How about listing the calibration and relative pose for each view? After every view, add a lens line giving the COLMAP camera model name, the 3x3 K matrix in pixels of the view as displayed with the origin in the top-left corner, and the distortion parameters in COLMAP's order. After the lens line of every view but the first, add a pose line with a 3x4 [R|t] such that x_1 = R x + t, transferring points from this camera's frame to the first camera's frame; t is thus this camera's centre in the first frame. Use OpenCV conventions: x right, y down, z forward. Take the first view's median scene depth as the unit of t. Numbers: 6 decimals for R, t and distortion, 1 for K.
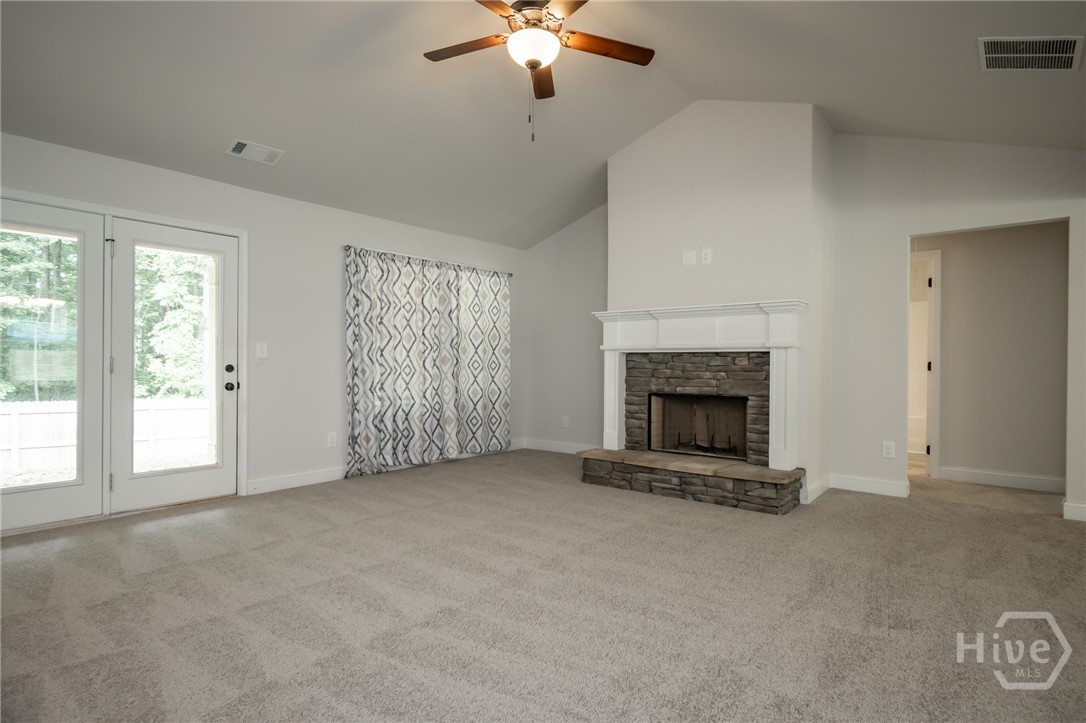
lens RADIAL K [[567.9, 0, 544.8], [0, 567.9, 365.6], [0, 0, 1]] dist [0.001557, 0.000316]
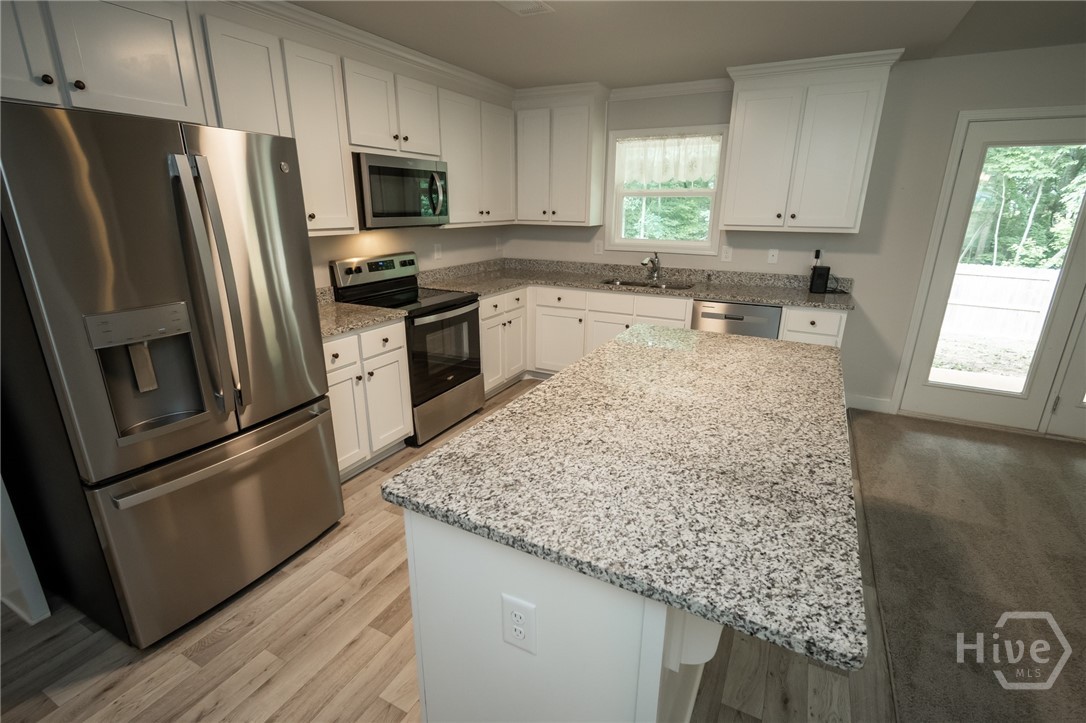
lens RADIAL K [[507.2, 0, 544.8], [0, 507.2, 363.9], [0, 0, 1]] dist [0.002939, -0.000054]
pose [[0.218048, 0.293145, -0.930871, -0.111060], [-0.009122, 0.954393, 0.298415, -0.095226], [0.975895, -0.056578, 0.210778, -0.051276]]
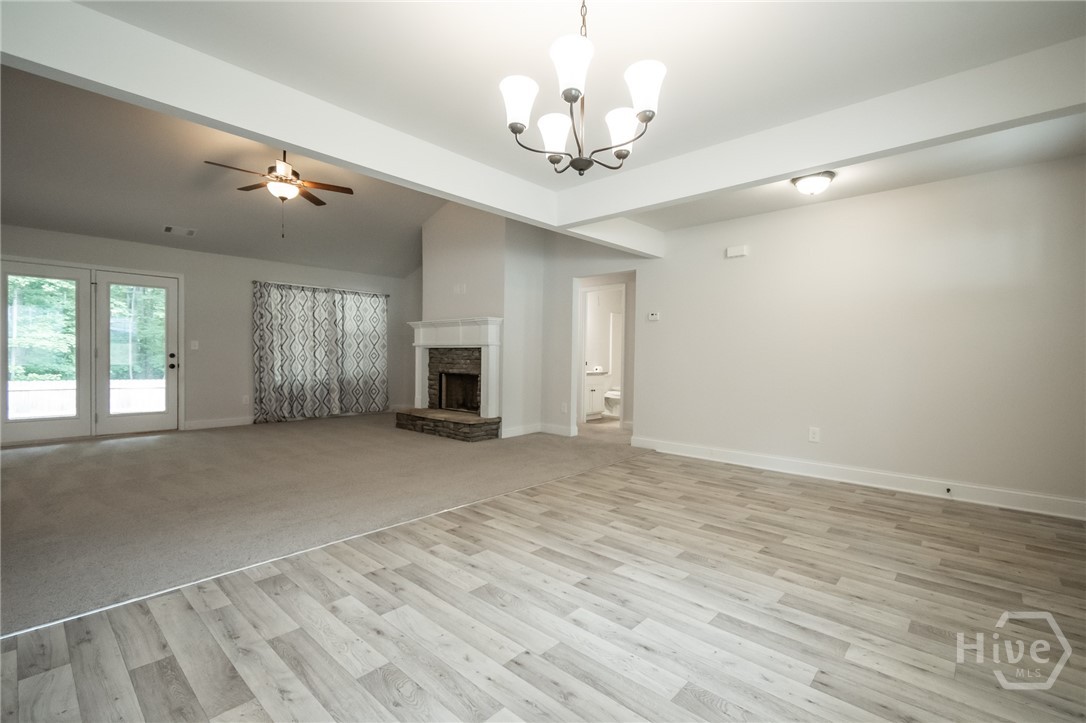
lens RADIAL K [[481.7, 0, 546.9], [0, 481.7, 366.0], [0, 0, 1]] dist [0.001158, -0.000475]
pose [[0.999199, 0.007696, -0.039268, 0.556045], [-0.007062, 0.999843, 0.016243, 0.004252], [0.039387, -0.015953, 0.999097, -0.358738]]
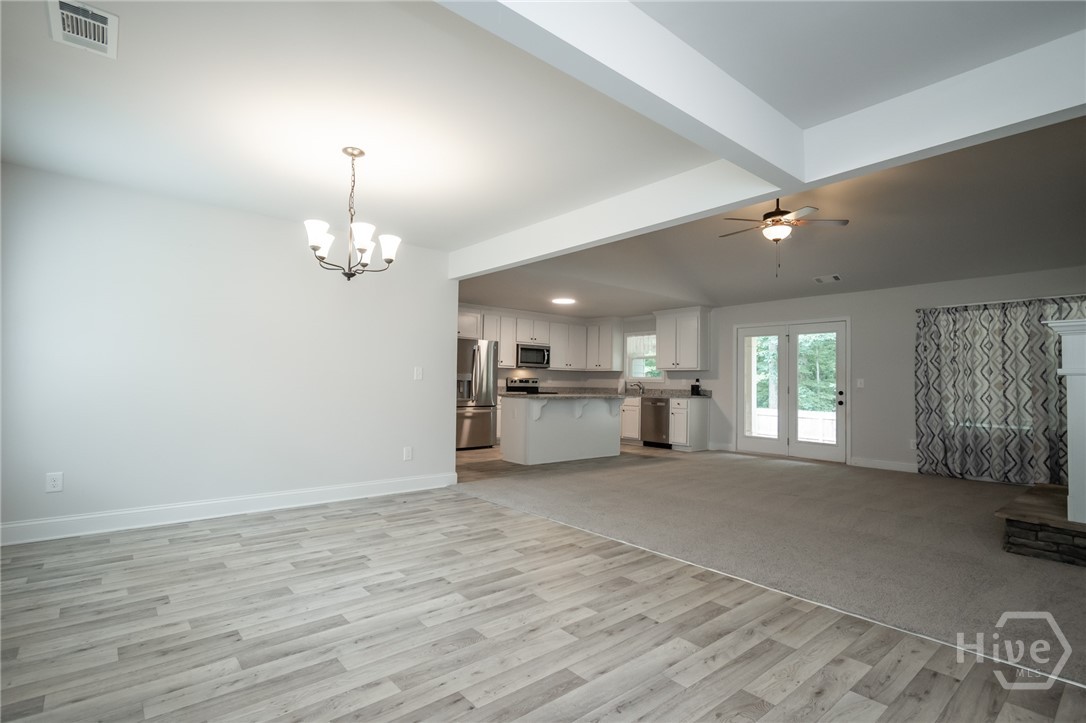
lens RADIAL K [[527.6, 0, 544.1], [0, 527.6, 364.1], [0, 0, 1]] dist [0.000791, 0.000370]
pose [[-0.167278, -0.042822, -0.984979, 1.137502], [-0.022003, 0.998970, -0.039694, 0.000267], [0.985664, 0.015033, -0.168048, 0.300461]]
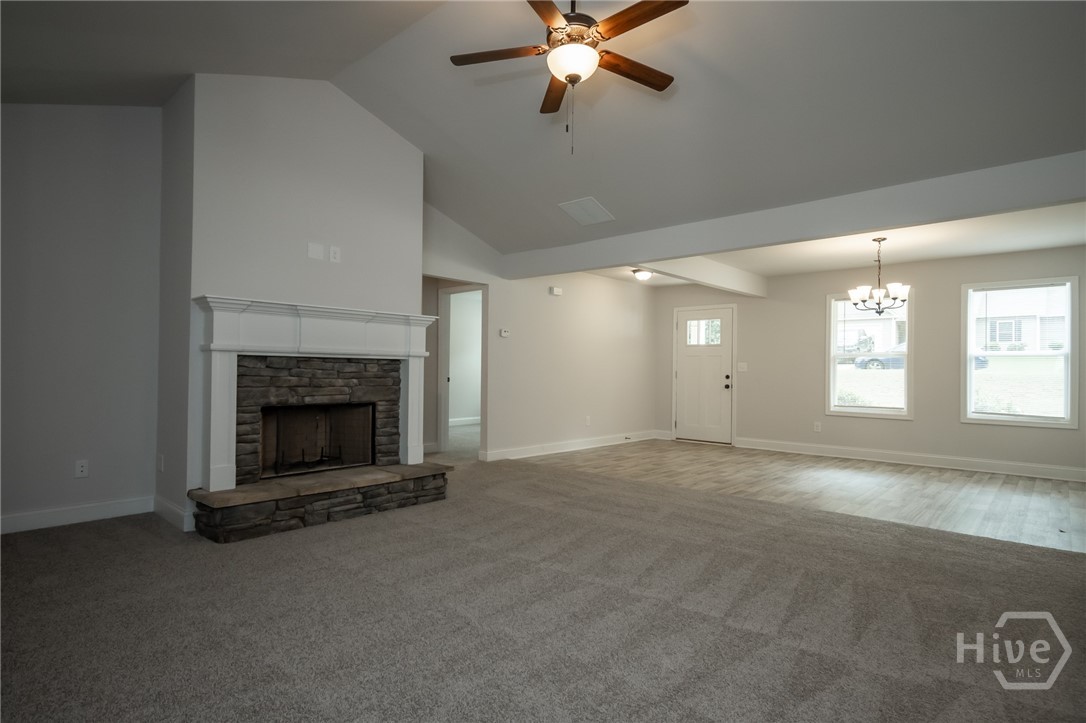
lens RADIAL K [[567.9, 0, 544.8], [0, 567.9, 365.6], [0, 0, 1]] dist [0.001557, 0.000316]
pose [[0.038711, 0.006244, 0.999231, -0.607483], [-0.006187, 0.999963, -0.006009, -0.006975], [-0.999231, -0.005950, 0.038748, 0.594823]]
